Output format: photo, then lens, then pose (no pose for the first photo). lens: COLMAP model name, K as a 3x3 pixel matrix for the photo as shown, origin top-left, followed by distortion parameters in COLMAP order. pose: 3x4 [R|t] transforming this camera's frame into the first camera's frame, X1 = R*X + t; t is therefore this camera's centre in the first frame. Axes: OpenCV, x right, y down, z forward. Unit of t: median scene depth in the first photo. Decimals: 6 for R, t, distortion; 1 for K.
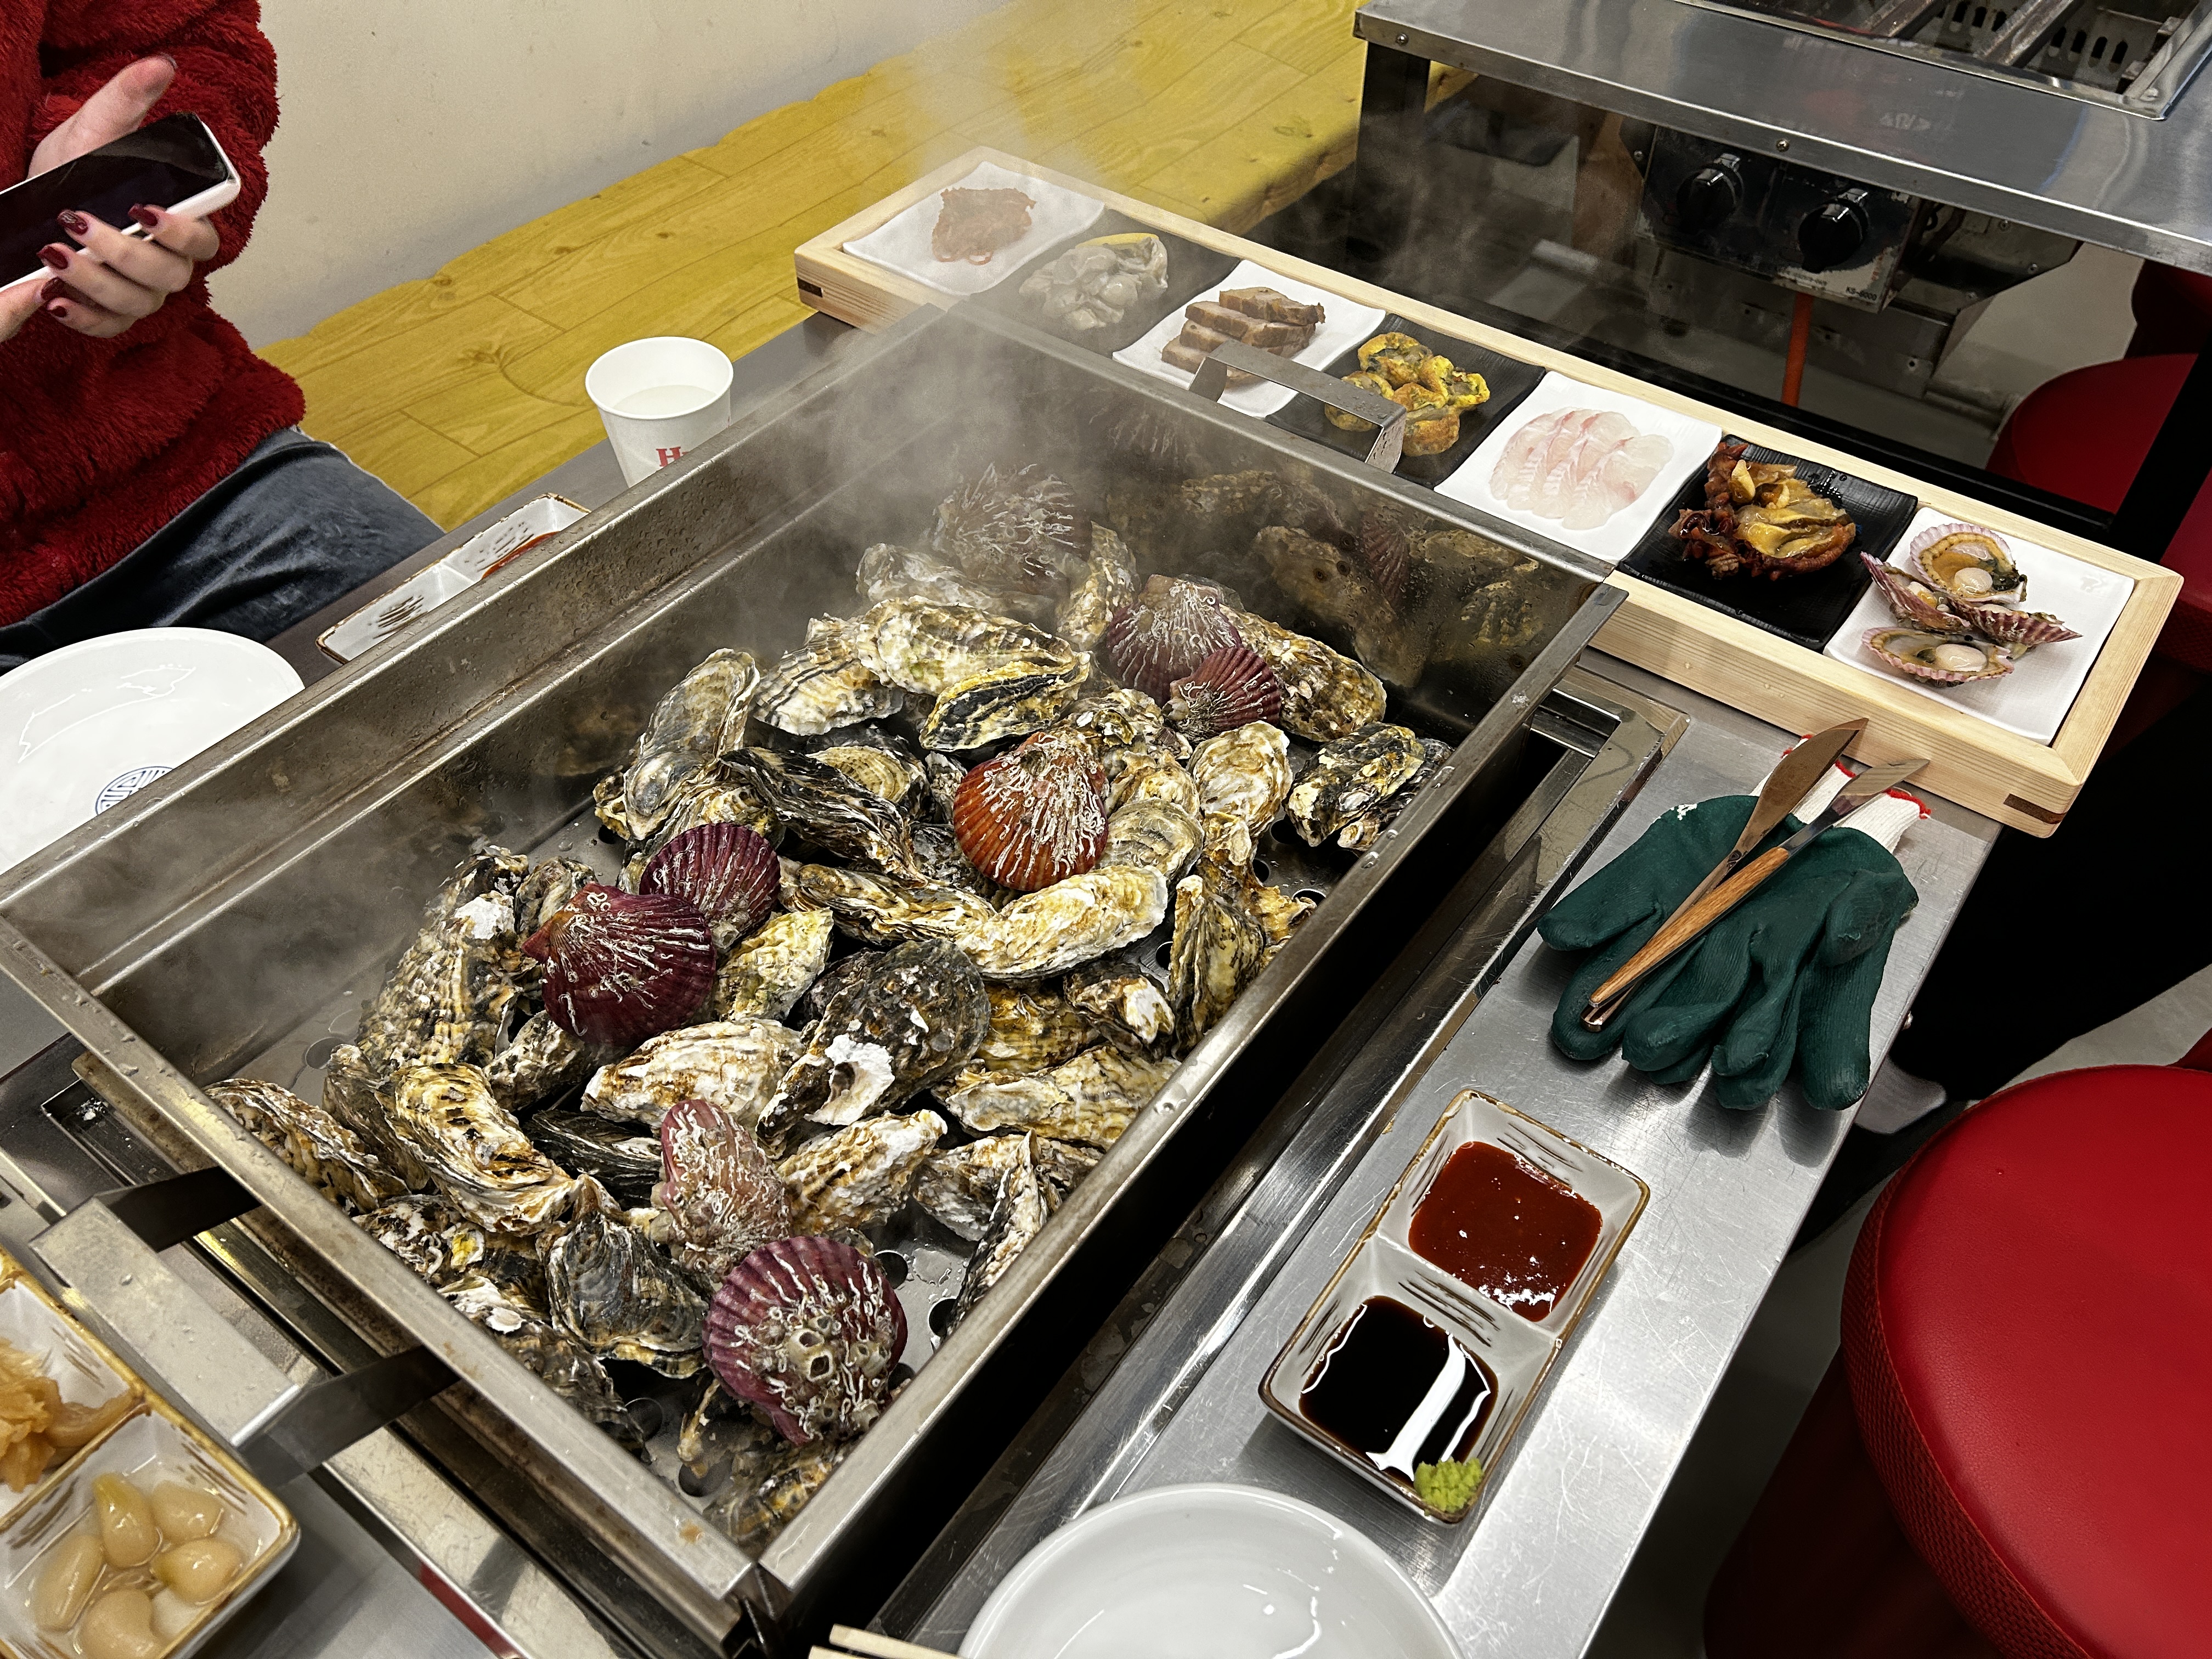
lens RADIAL K [[1706.9, 0, 1157.2], [0, 1706.9, 803.2], [0, 0, 1]] dist [0.020882, -0.044277]
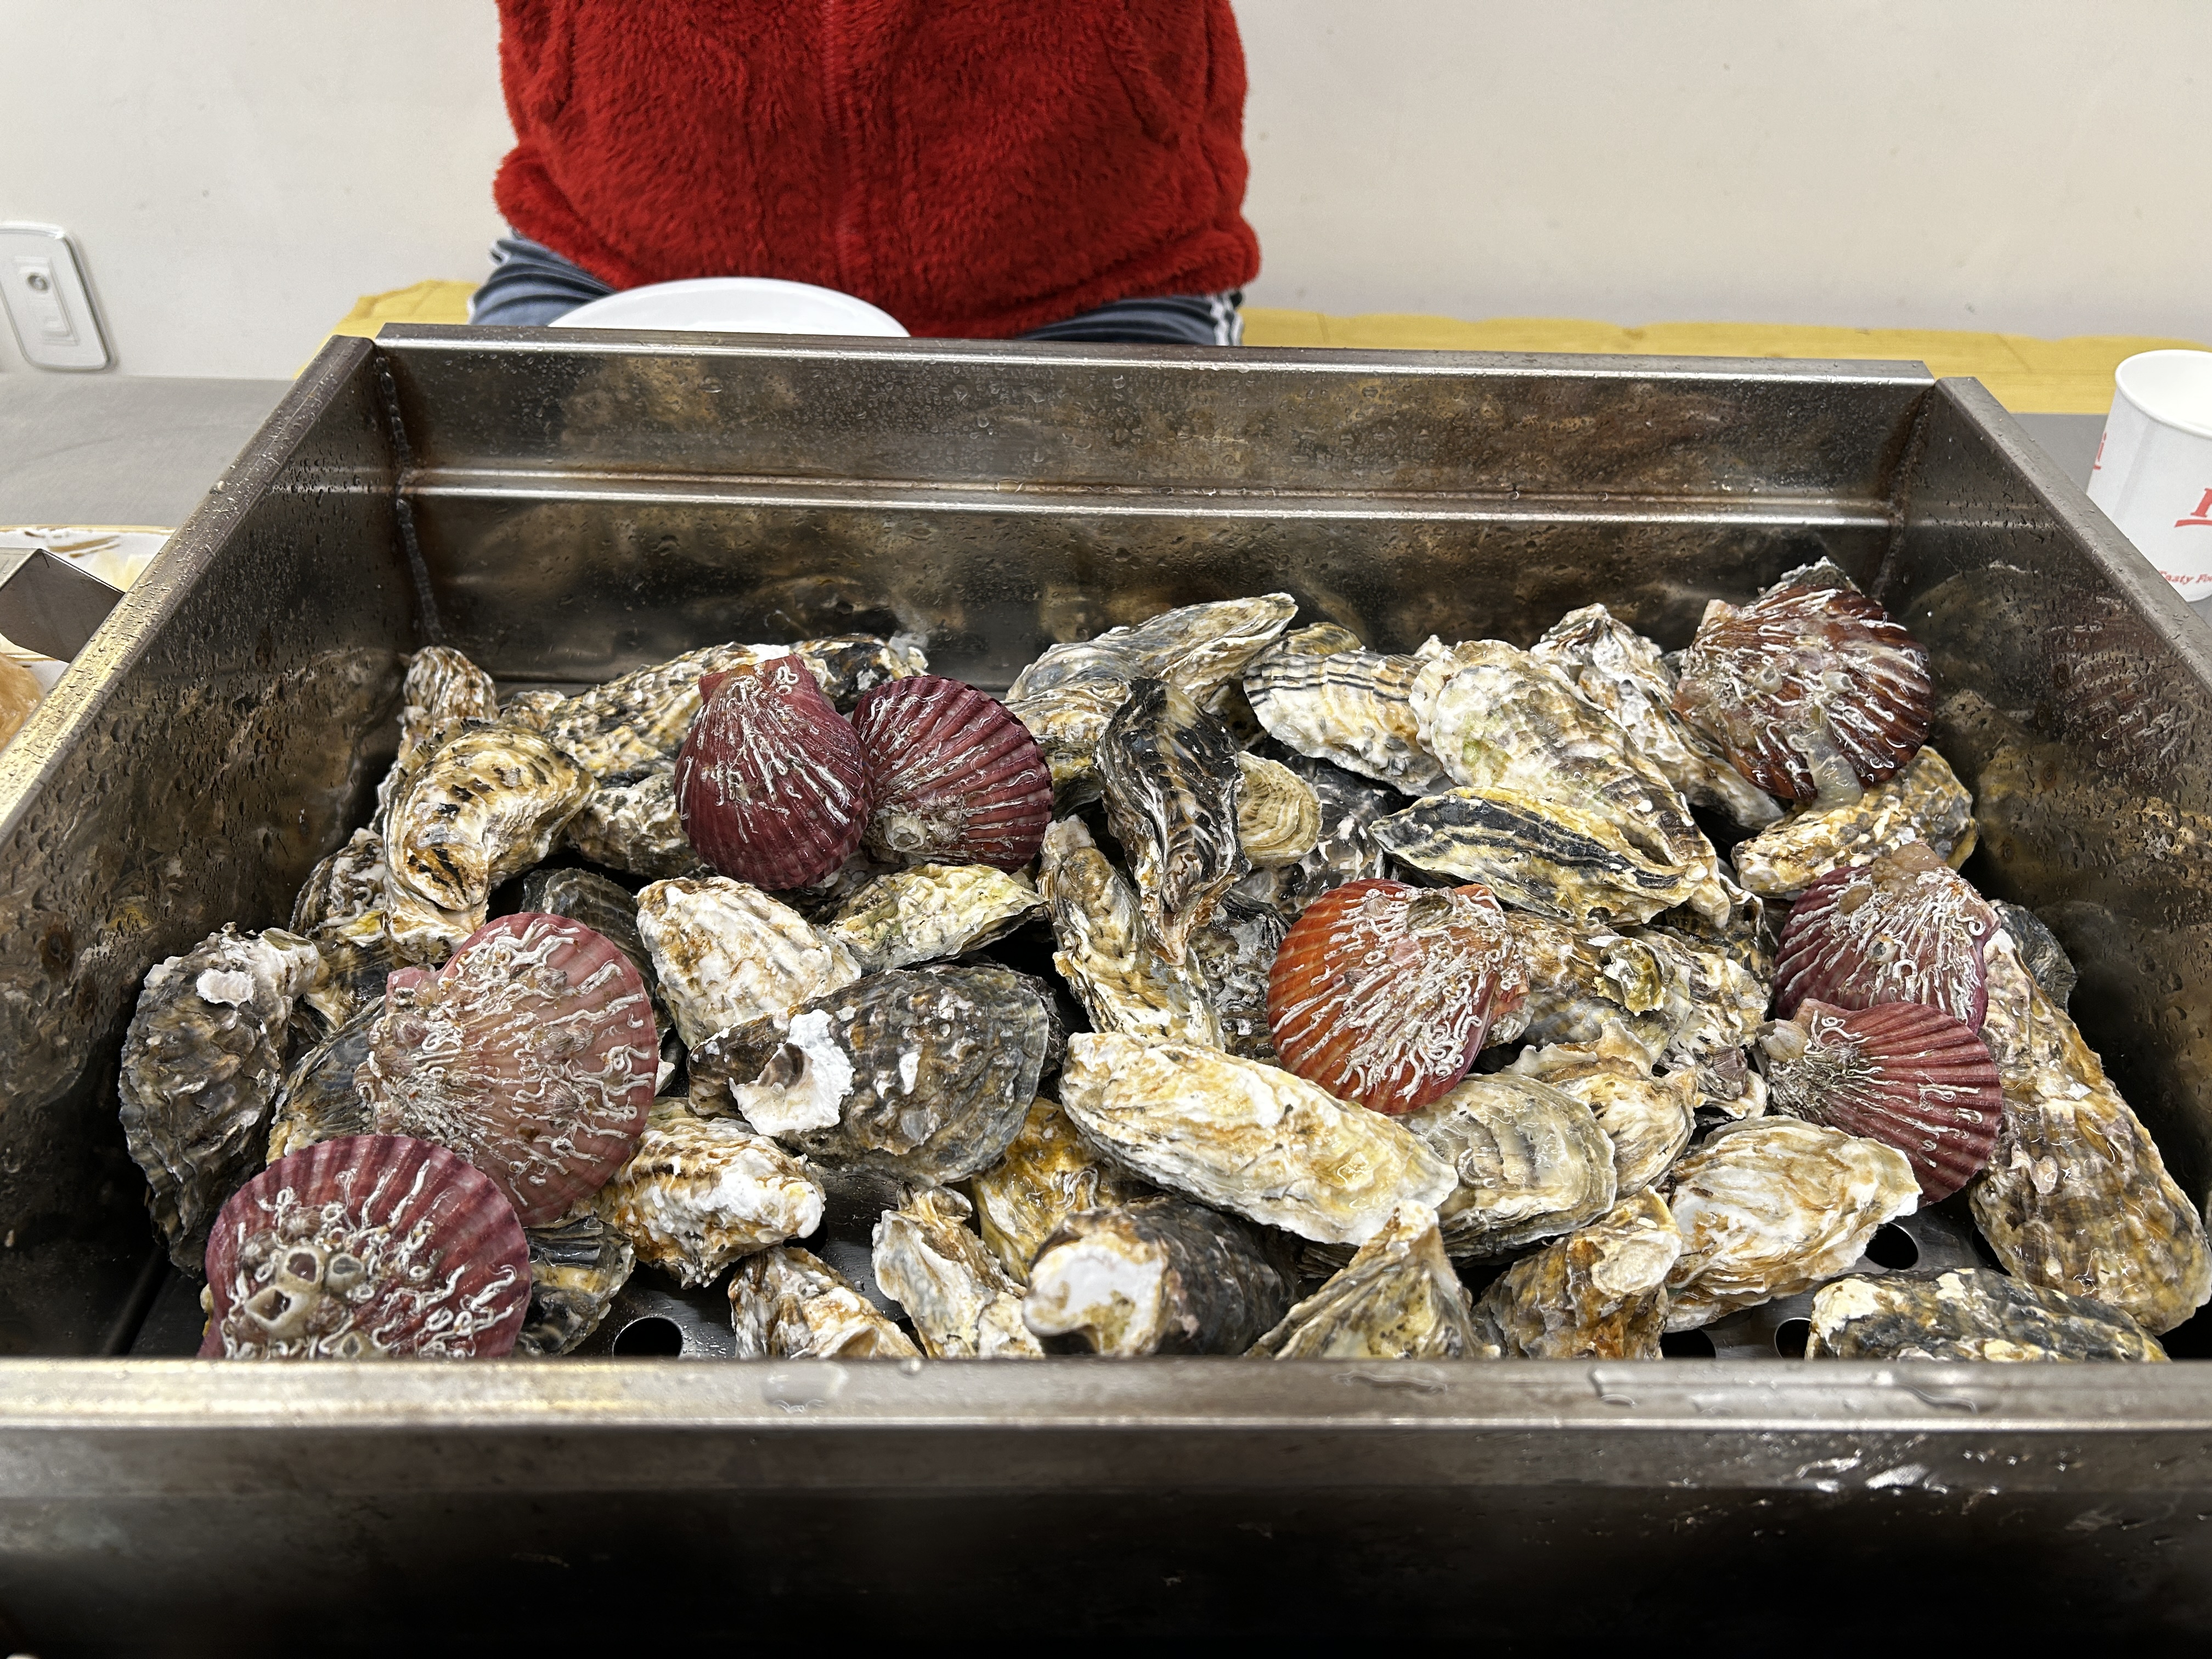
lens RADIAL K [[1706.9, 0, 1110.8], [0, 1706.9, 814.5], [0, 0, 1]] dist [0.020882, -0.044277]
pose [[0.596700, 0.505098, -0.623558, 0.211784], [-0.588731, 0.803575, 0.087543, -0.037738], [0.545293, 0.314871, 0.776860, 0.472144]]
